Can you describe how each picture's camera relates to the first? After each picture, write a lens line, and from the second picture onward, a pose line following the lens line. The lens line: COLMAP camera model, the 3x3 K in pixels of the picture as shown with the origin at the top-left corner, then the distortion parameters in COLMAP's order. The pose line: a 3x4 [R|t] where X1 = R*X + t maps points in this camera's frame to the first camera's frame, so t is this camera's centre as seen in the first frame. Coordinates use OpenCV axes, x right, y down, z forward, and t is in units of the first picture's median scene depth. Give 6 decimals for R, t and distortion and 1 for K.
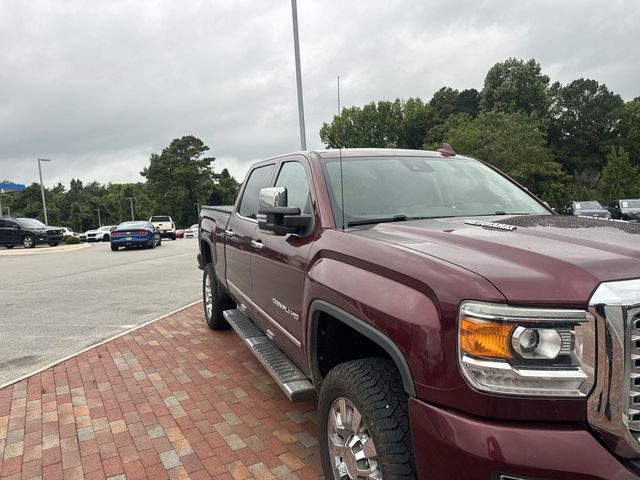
lens RADIAL K [[450.3, 0, 318.0], [0, 450.3, 235.2], [0, 0, 1]] dist [0.042526, -0.052145]
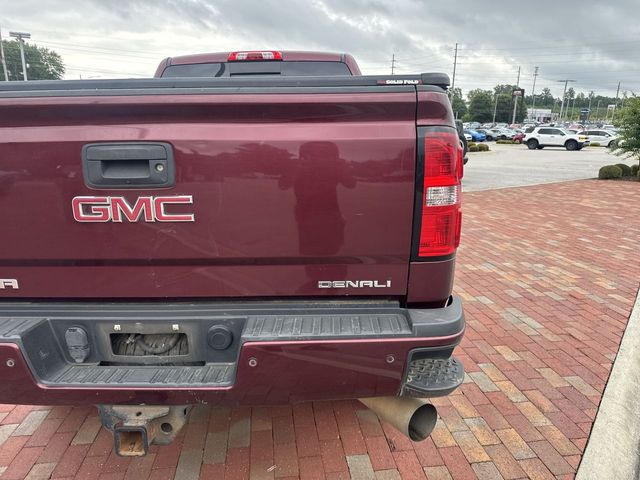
lens RADIAL K [[450.3, 0, 322.6], [0, 450.3, 240.7], [0, 0, 1]] dist [0.042526, -0.052145]
pose [[-0.908931, -0.062533, 0.412230, -0.485295], [0.059925, 0.958832, 0.277579, -0.084799], [-0.412617, 0.277003, -0.867765, 1.985564]]
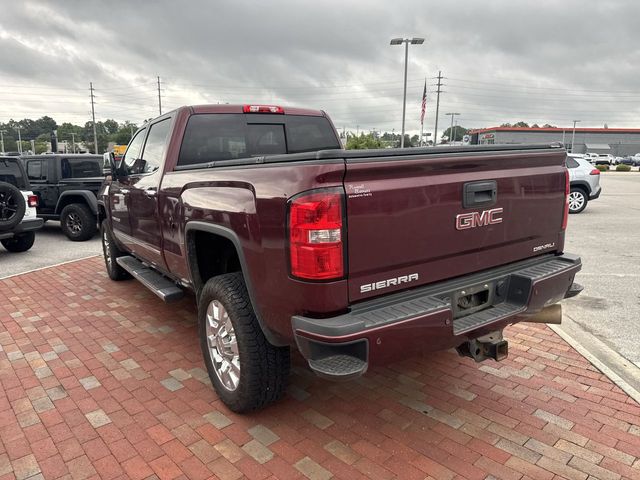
lens RADIAL K [[450.3, 0, 320.1], [0, 450.3, 237.9], [0, 0, 1]] dist [0.042526, -0.052145]
pose [[-0.980055, 0.089797, -0.177280, 0.074044], [0.044851, 0.969018, 0.242883, -0.148291], [0.193598, 0.230087, -0.953719, 2.262510]]
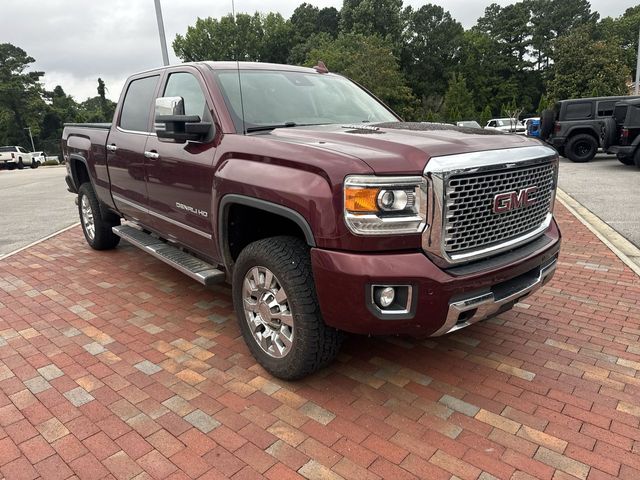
lens RADIAL K [[450.3, 0, 325.3], [0, 450.3, 240.1], [0, 0, 1]] dist [0.042526, -0.052145]
pose [[0.952845, -0.077660, 0.293353, -0.063754], [0.025626, 0.983838, 0.177217, 0.032941], [-0.302375, -0.161343, 0.939435, -0.126502]]
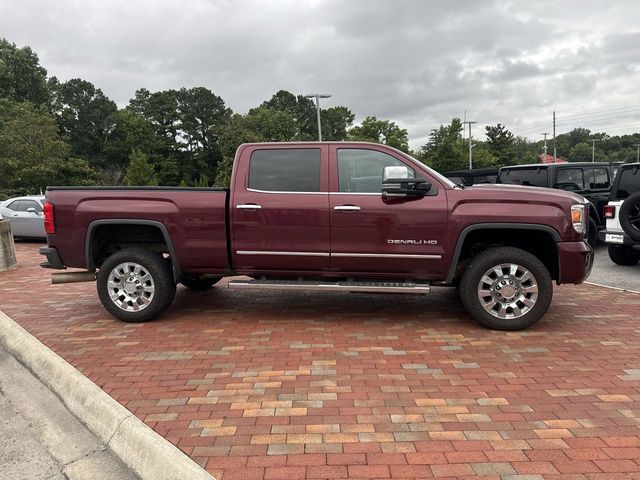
lens RADIAL K [[450.3, 0, 319.2], [0, 450.3, 234.3], [0, 0, 1]] dist [0.042526, -0.052145]
pose [[0.515933, -0.074736, 0.853363, -1.142480], [0.071792, 0.996455, 0.043863, 0.028985], [-0.853615, 0.038635, 0.519469, 0.311936]]
